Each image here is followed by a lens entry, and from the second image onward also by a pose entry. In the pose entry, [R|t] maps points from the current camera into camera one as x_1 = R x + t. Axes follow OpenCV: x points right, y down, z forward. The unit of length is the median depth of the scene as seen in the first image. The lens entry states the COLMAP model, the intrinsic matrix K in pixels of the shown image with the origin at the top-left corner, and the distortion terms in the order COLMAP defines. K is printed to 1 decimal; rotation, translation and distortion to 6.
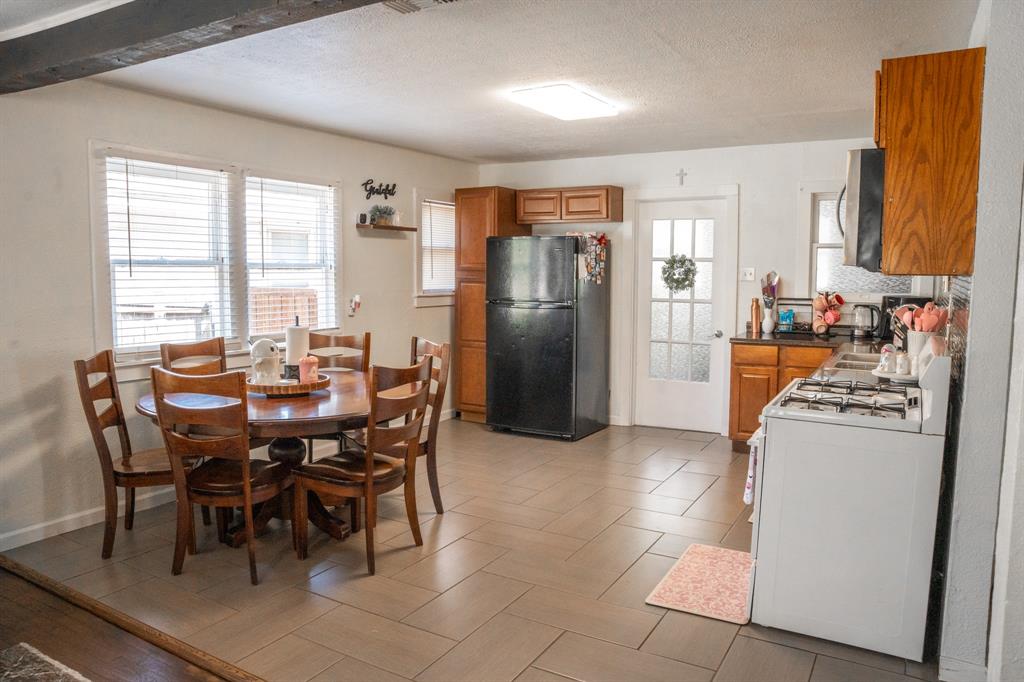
lens RADIAL K [[726.4, 0, 508.3], [0, 726.4, 334.5], [0, 0, 1]] dist [-0.180270, 0.142354]
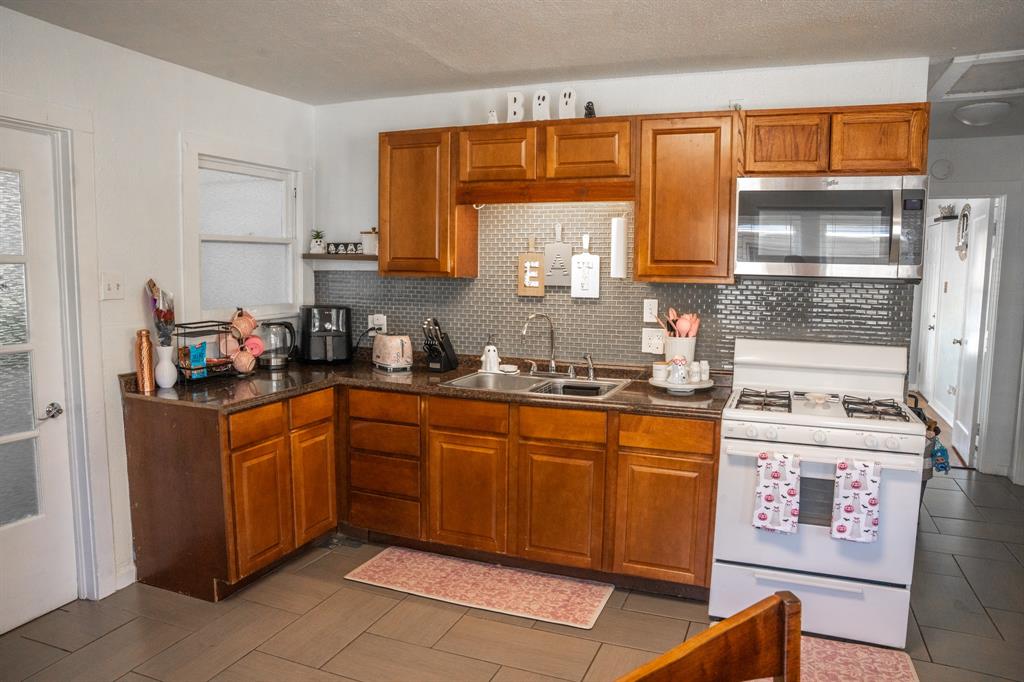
lens RADIAL K [[705.6, 0, 508.0], [0, 705.6, 343.5], [0, 0, 1]] dist [-0.173458, 0.134656]
pose [[-0.149965, -0.110904, 0.982452, -0.199749], [0.082708, 0.988799, 0.124245, -0.077995], [-0.985226, 0.099889, -0.139112, 0.753761]]
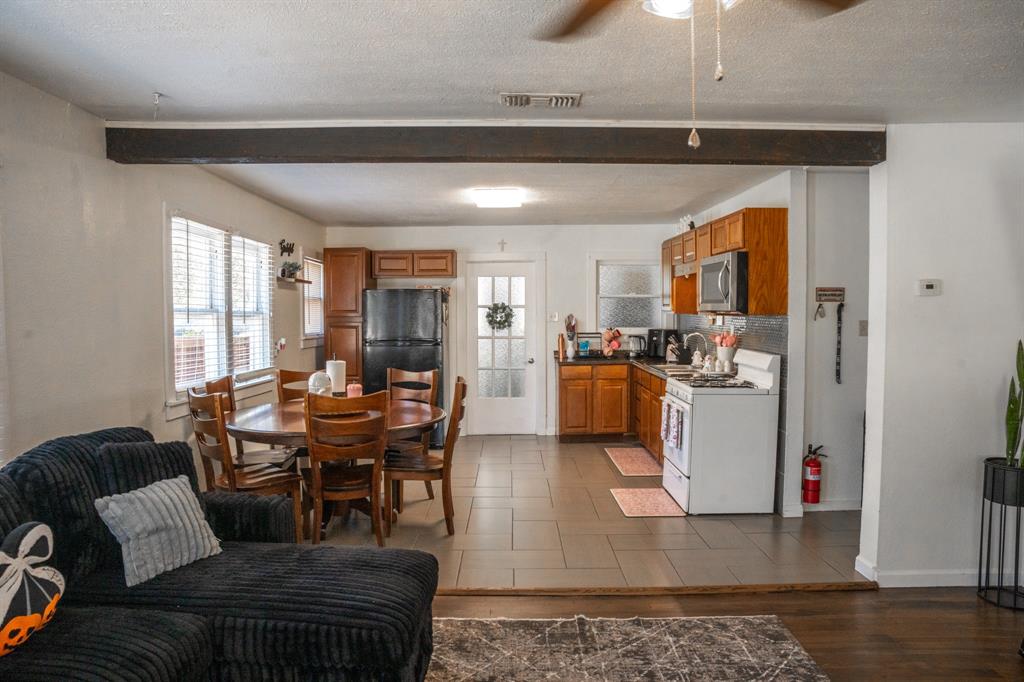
lens RADIAL K [[705.6, 0, 508.0], [0, 705.6, 343.5], [0, 0, 1]] dist [-0.173458, 0.134656]
pose [[0.862899, -0.028362, 0.504581, -0.420223], [0.052335, 0.998071, -0.033400, 0.008955], [-0.502660, 0.055228, 0.862718, -0.136927]]
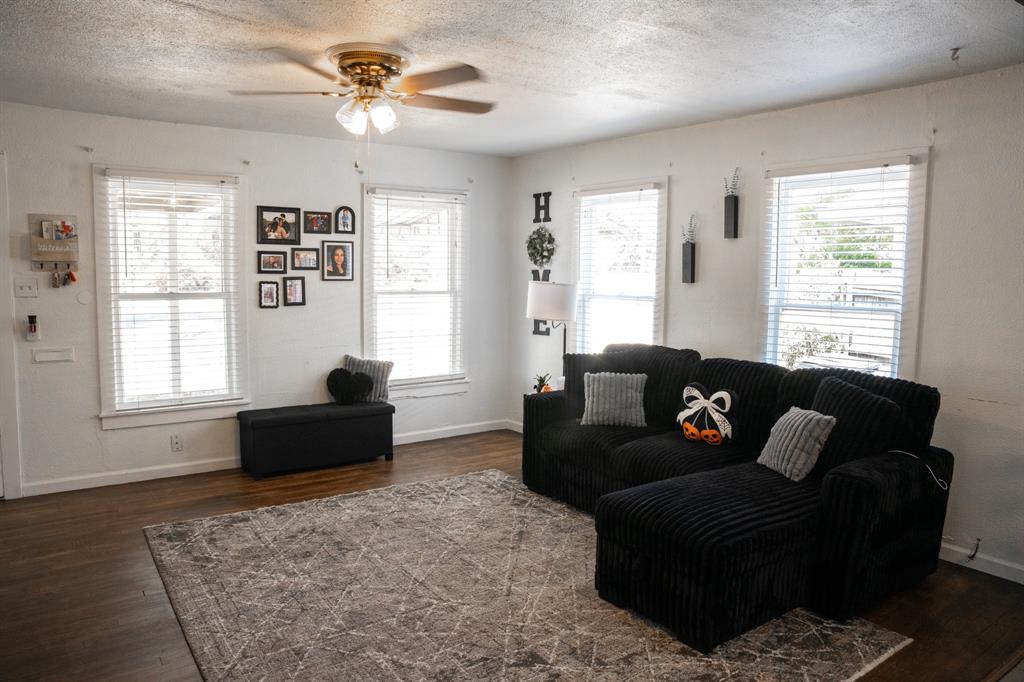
lens RADIAL K [[705.6, 0, 508.0], [0, 705.6, 343.5], [0, 0, 1]] dist [-0.173458, 0.134656]
pose [[-0.396222, 0.079631, -0.914695, 0.185326], [-0.104350, 0.985871, 0.131029, -0.026646], [0.912205, 0.147365, -0.382315, 0.328617]]
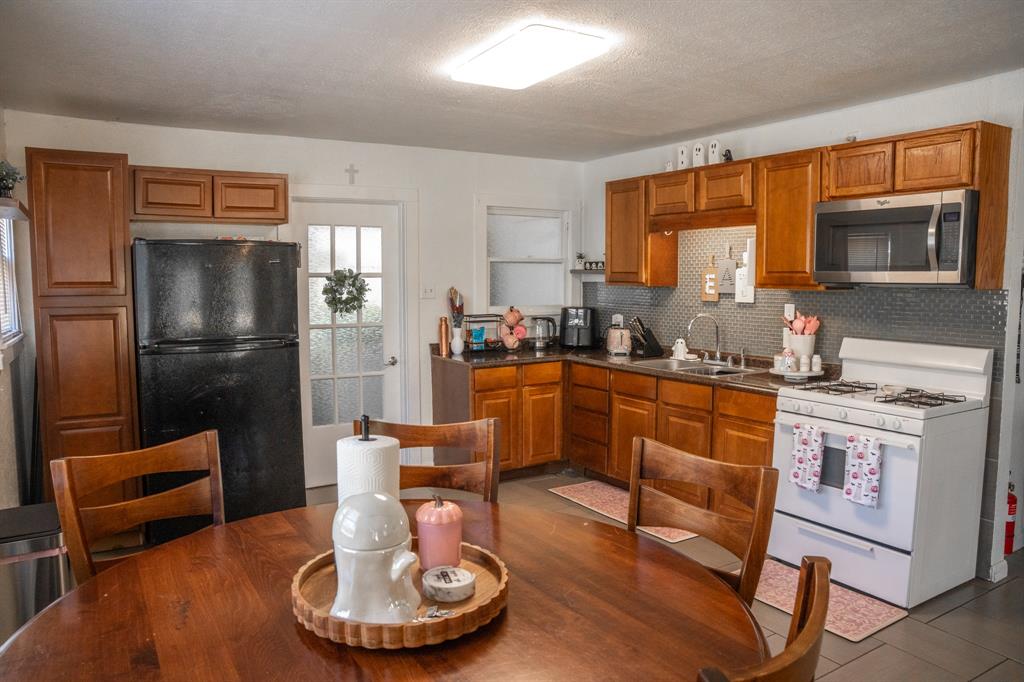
lens RADIAL K [[705.6, 0, 508.0], [0, 705.6, 343.5], [0, 0, 1]] dist [-0.173458, 0.134656]
pose [[0.463890, -0.083471, 0.881951, -0.386305], [0.087011, 0.995031, 0.048407, -0.050904], [-0.881609, 0.054284, 0.468848, 0.481581]]
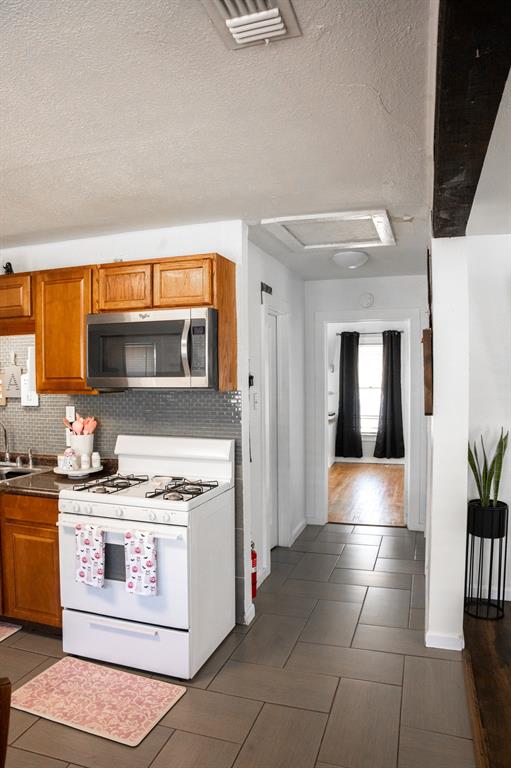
lens RADIAL K [[529.2, 0, 255.5], [0, 529.2, 384.0], [0, 0, 1]] dist [-0.173458, 0.134656]
pose [[-0.211077, -0.018631, 0.977292, -0.245858], [0.102586, 0.993875, 0.041103, -0.059289], [-0.972071, 0.108932, -0.207872, 0.471283]]
